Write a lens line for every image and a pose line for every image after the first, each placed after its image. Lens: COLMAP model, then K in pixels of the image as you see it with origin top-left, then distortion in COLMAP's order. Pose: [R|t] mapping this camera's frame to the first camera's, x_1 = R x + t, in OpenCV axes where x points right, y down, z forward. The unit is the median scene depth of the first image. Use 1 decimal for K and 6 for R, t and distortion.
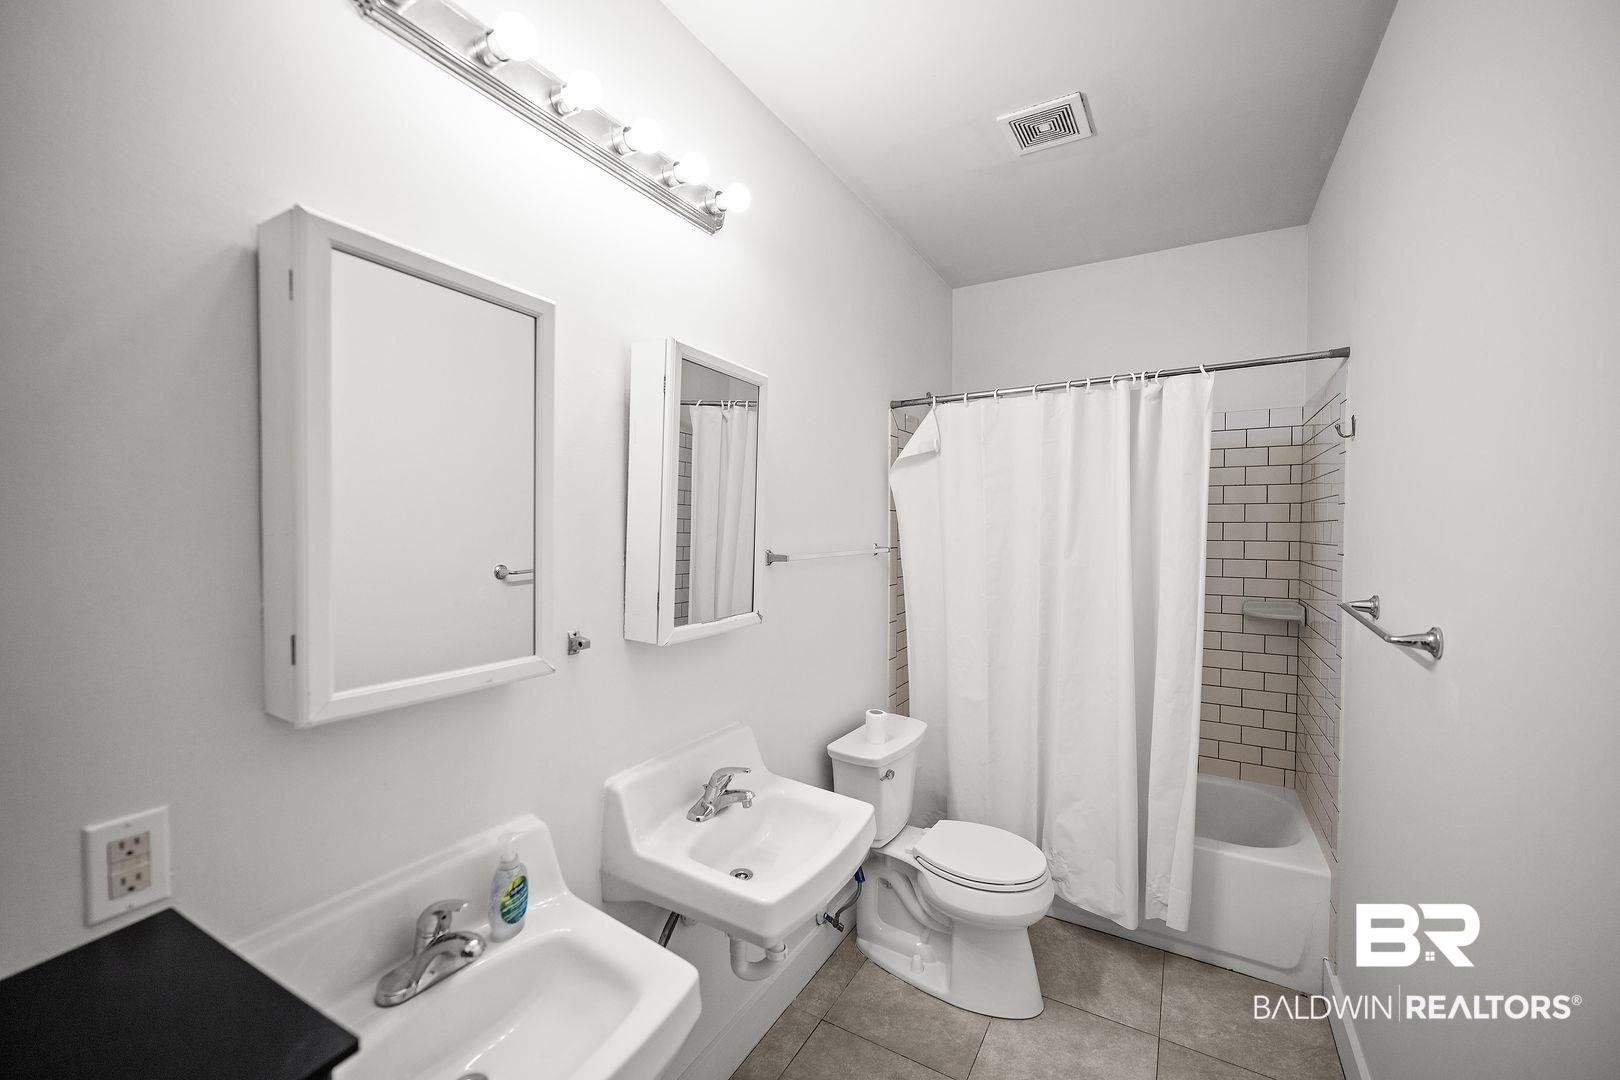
lens RADIAL K [[636.8, 0, 808.4], [0, 636.8, 530.8], [0, 0, 1]] dist [-0.009521, -0.000390]
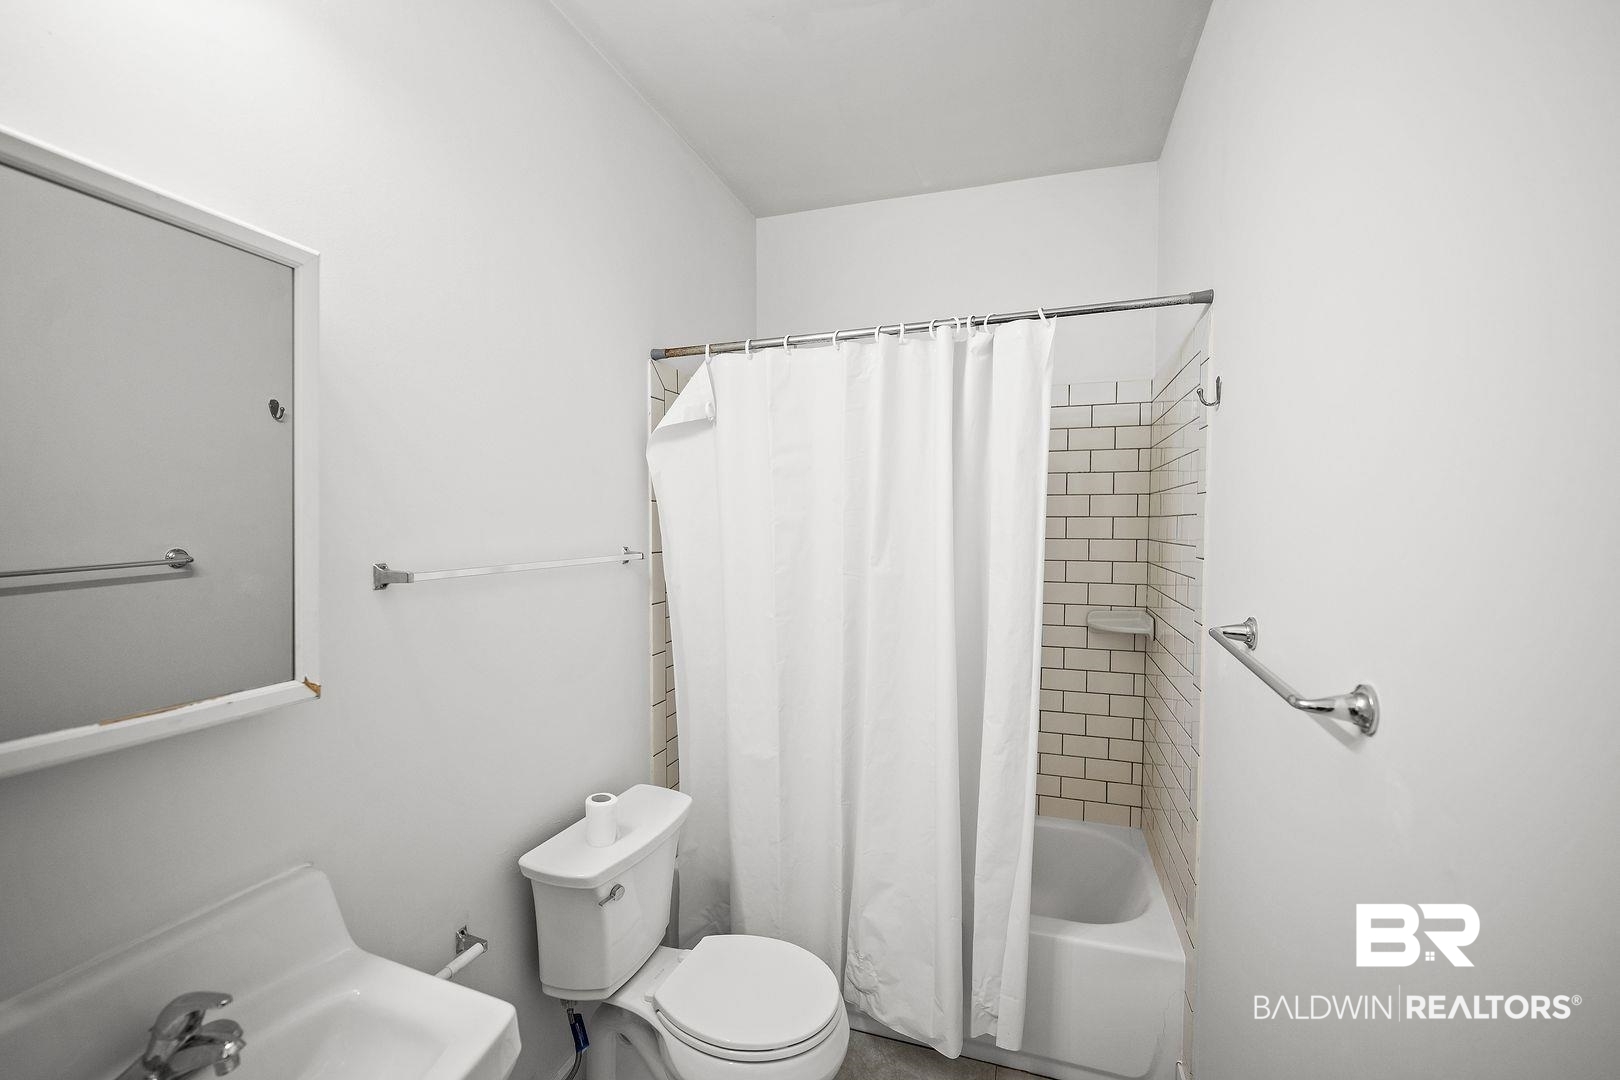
lens RADIAL K [[676.4, 0, 810.0], [0, 676.4, 540.0], [0, 0, 1]] dist [-0.009801, 0.000017]
pose [[0.977654, -0.008461, 0.210049, 0.166715], [0.004096, 0.999767, 0.021204, -0.003687], [-0.210179, -0.019869, 0.977461, 0.244815]]
